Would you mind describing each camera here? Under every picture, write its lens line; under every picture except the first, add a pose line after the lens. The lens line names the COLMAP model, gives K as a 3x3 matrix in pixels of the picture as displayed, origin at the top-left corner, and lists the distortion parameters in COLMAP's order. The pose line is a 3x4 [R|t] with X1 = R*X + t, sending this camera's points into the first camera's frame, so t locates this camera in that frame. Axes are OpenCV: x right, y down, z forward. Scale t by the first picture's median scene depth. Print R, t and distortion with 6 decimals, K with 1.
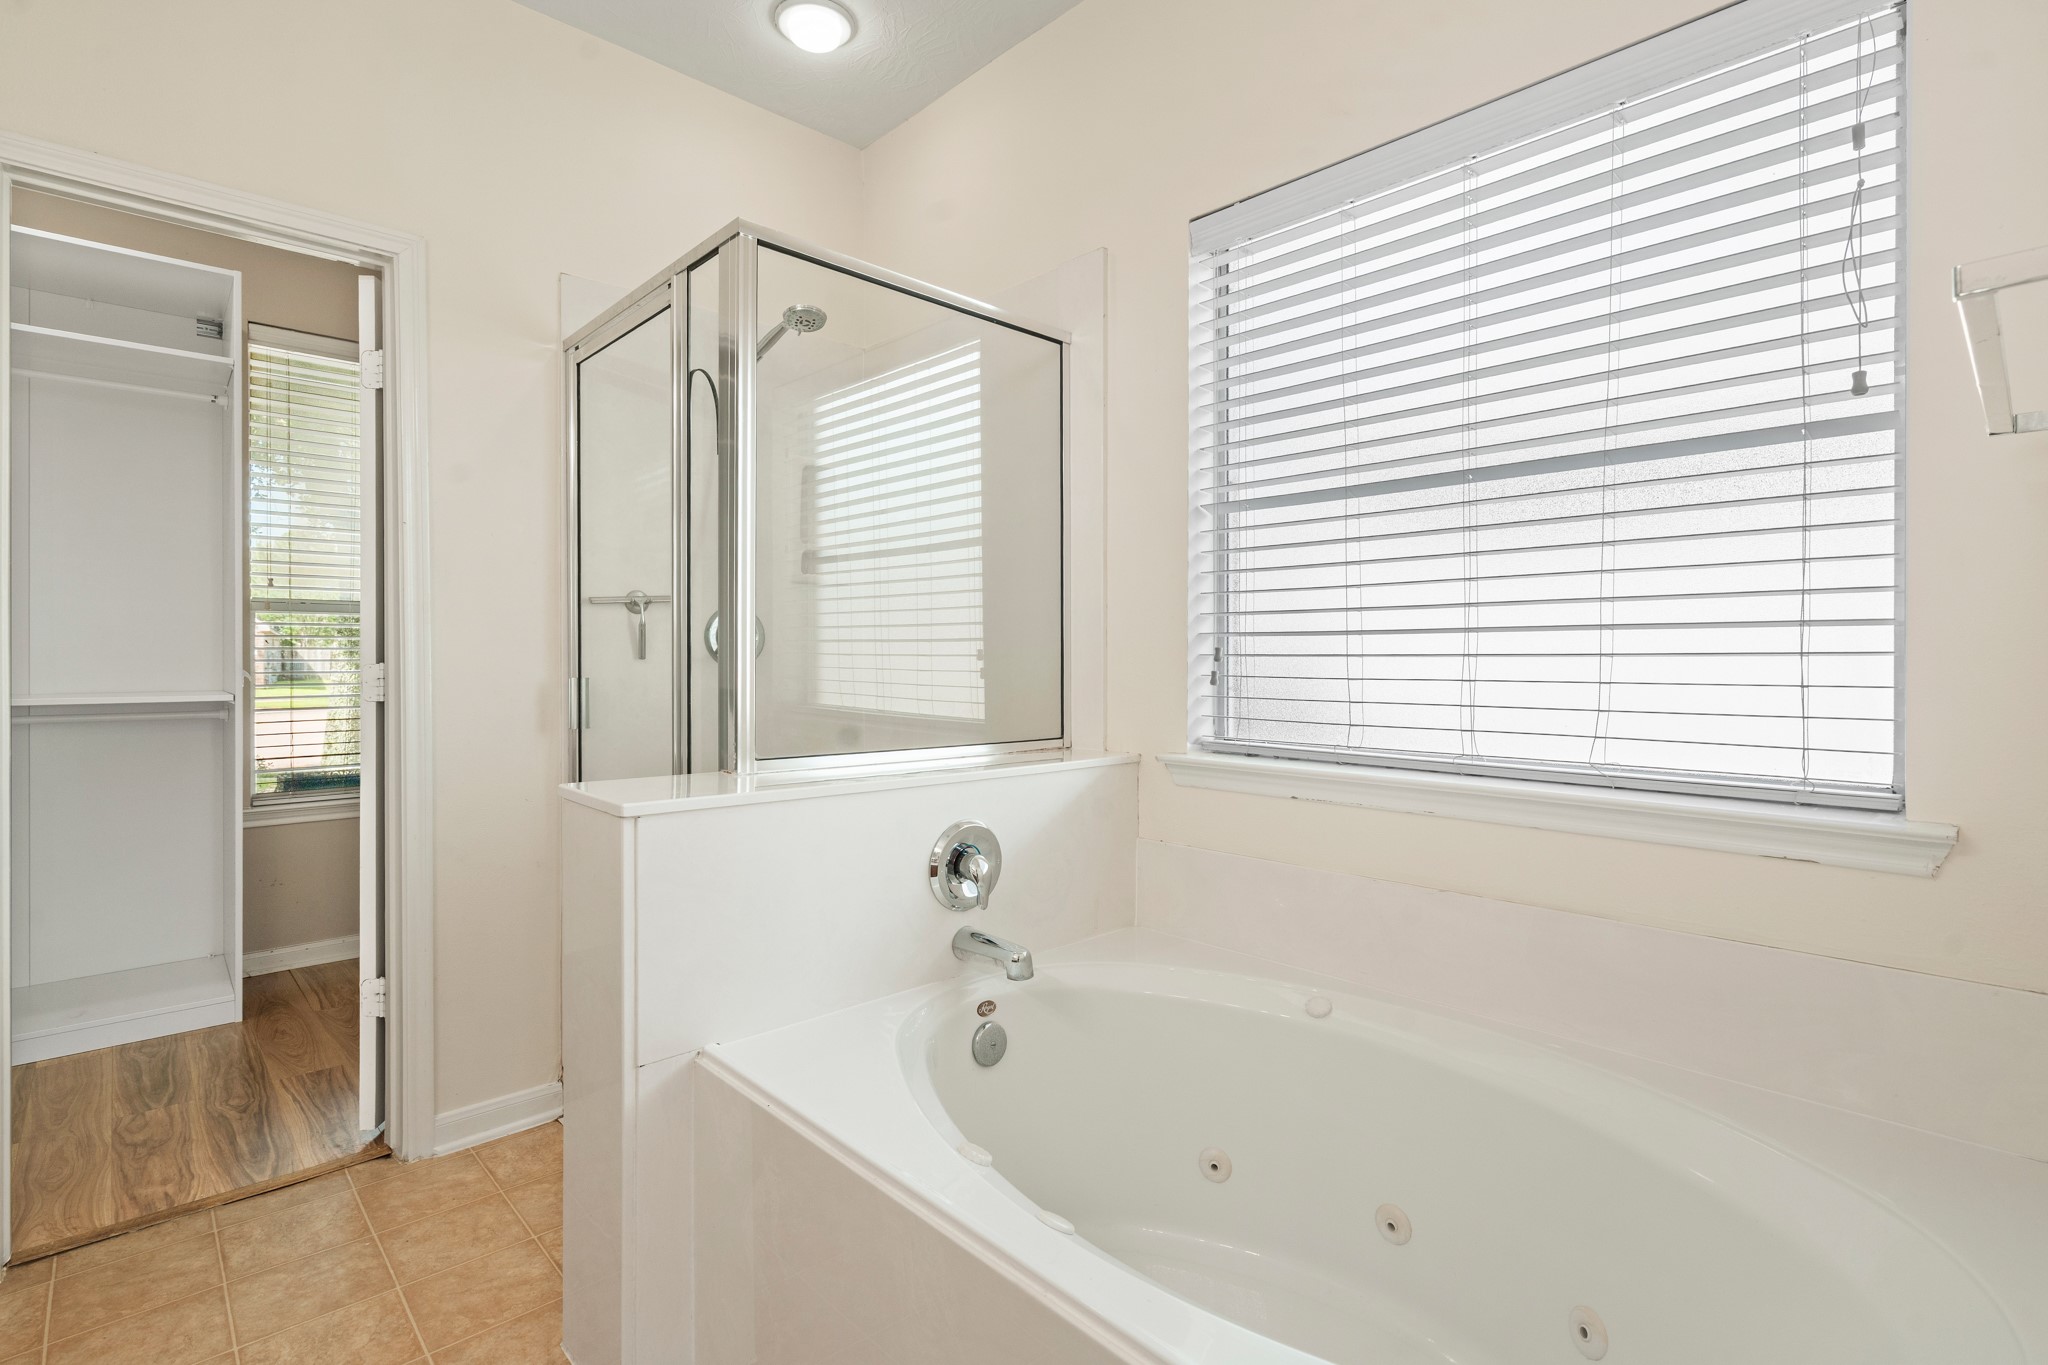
lens RADIAL K [[956.9, 0, 1028.4], [0, 956.9, 650.9], [0, 0, 1]] dist [-0.006145, 0.003147]
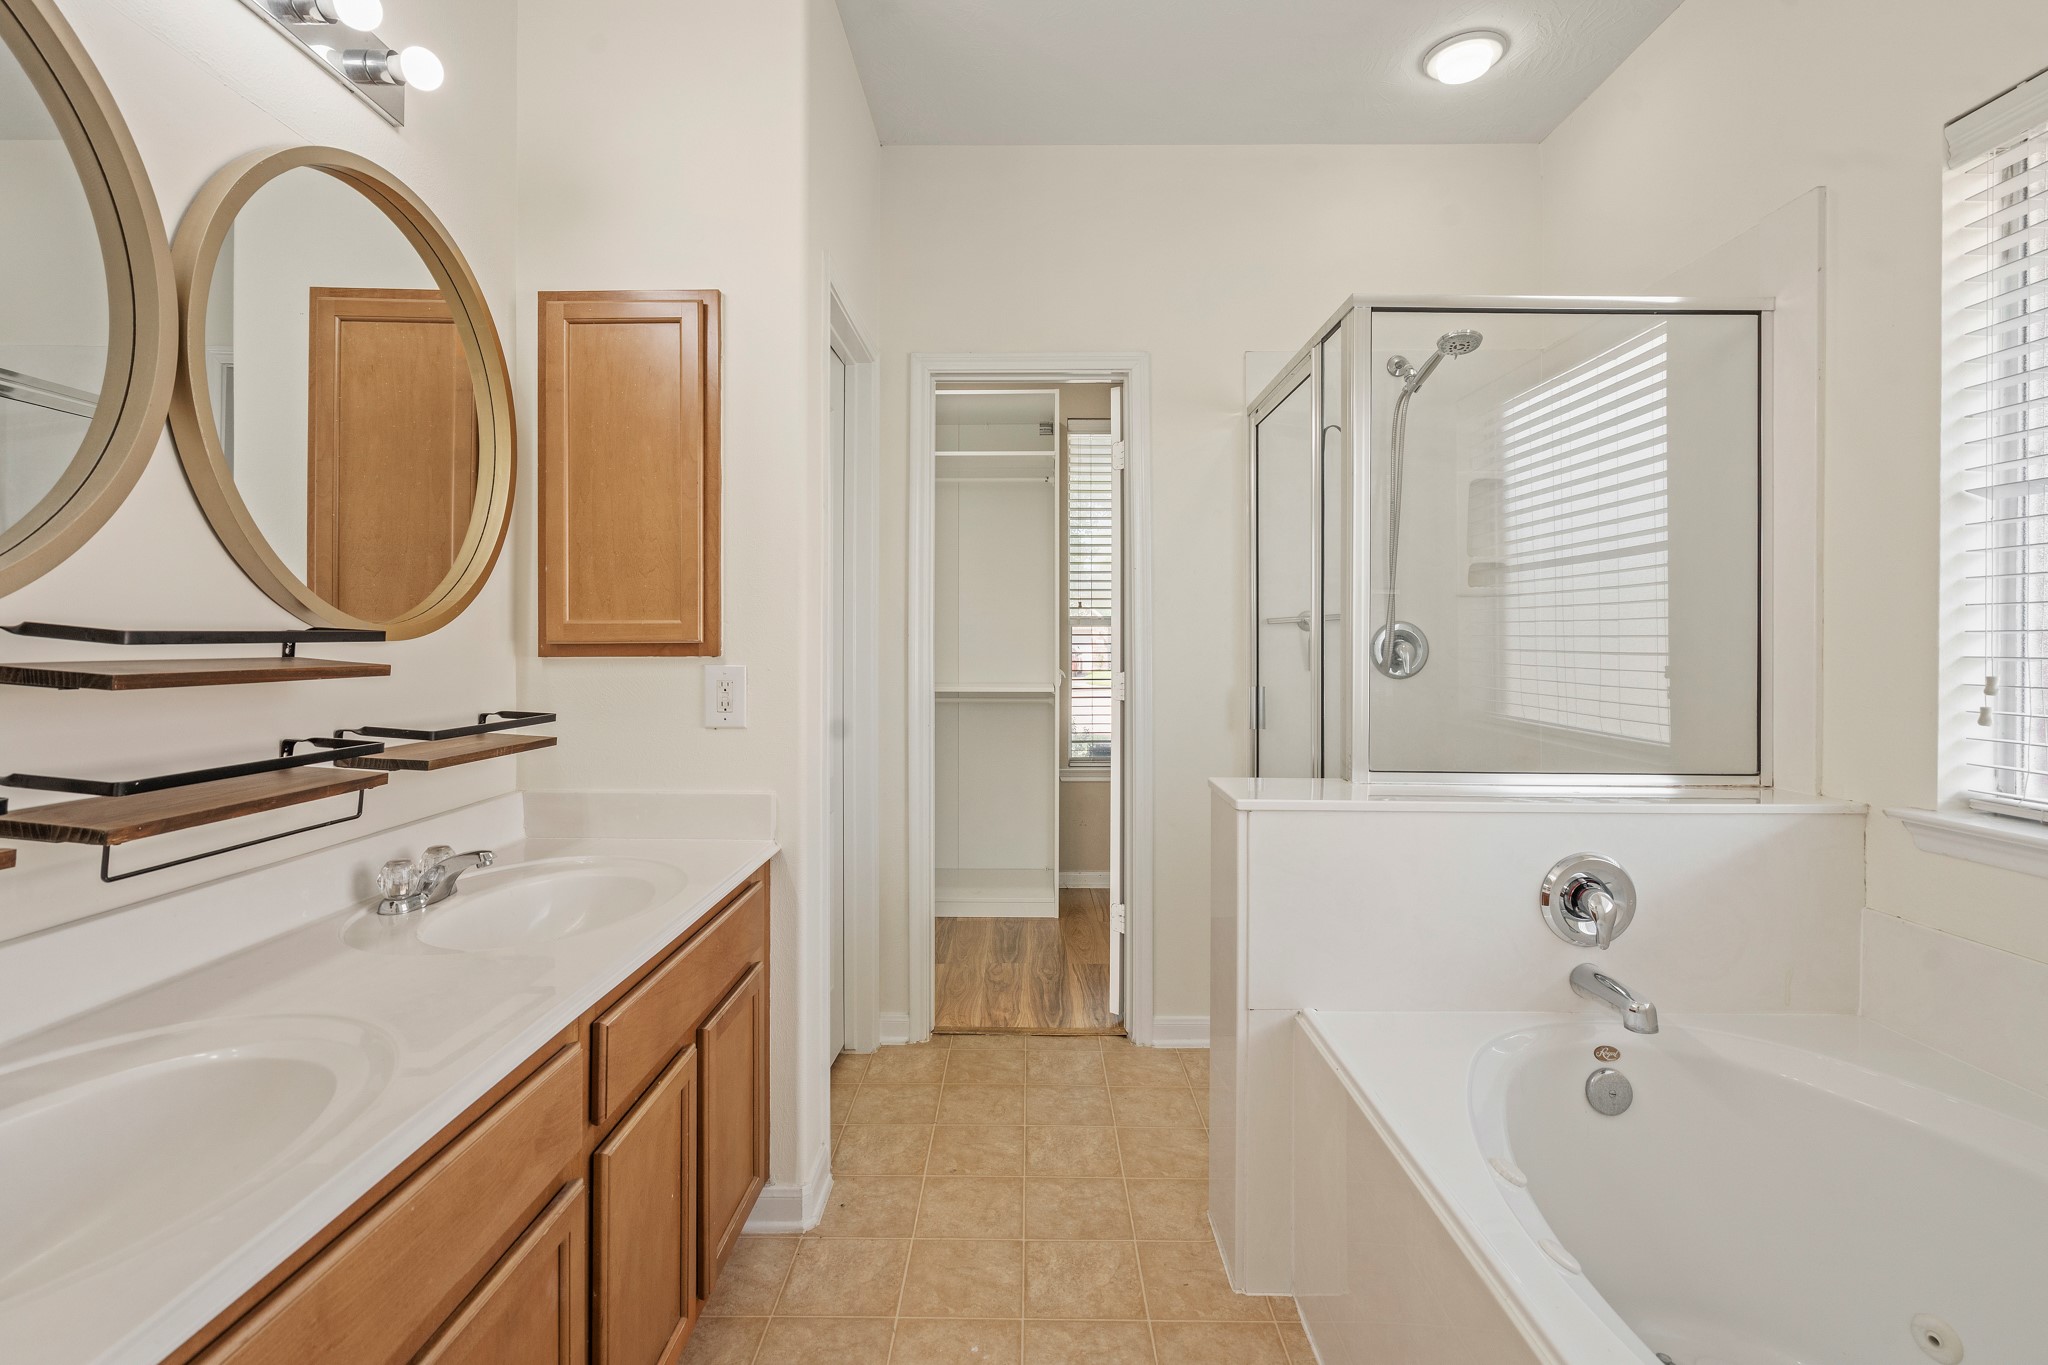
lens RADIAL K [[956.9, 0, 1039.3], [0, 956.9, 636.4], [0, 0, 1]] dist [-0.006145, 0.003147]
pose [[0.727419, -0.002655, -0.686189, 0.162850], [0.001792, 0.999996, -0.001970, -0.034464], [0.686192, 0.000204, 0.727421, -0.067584]]
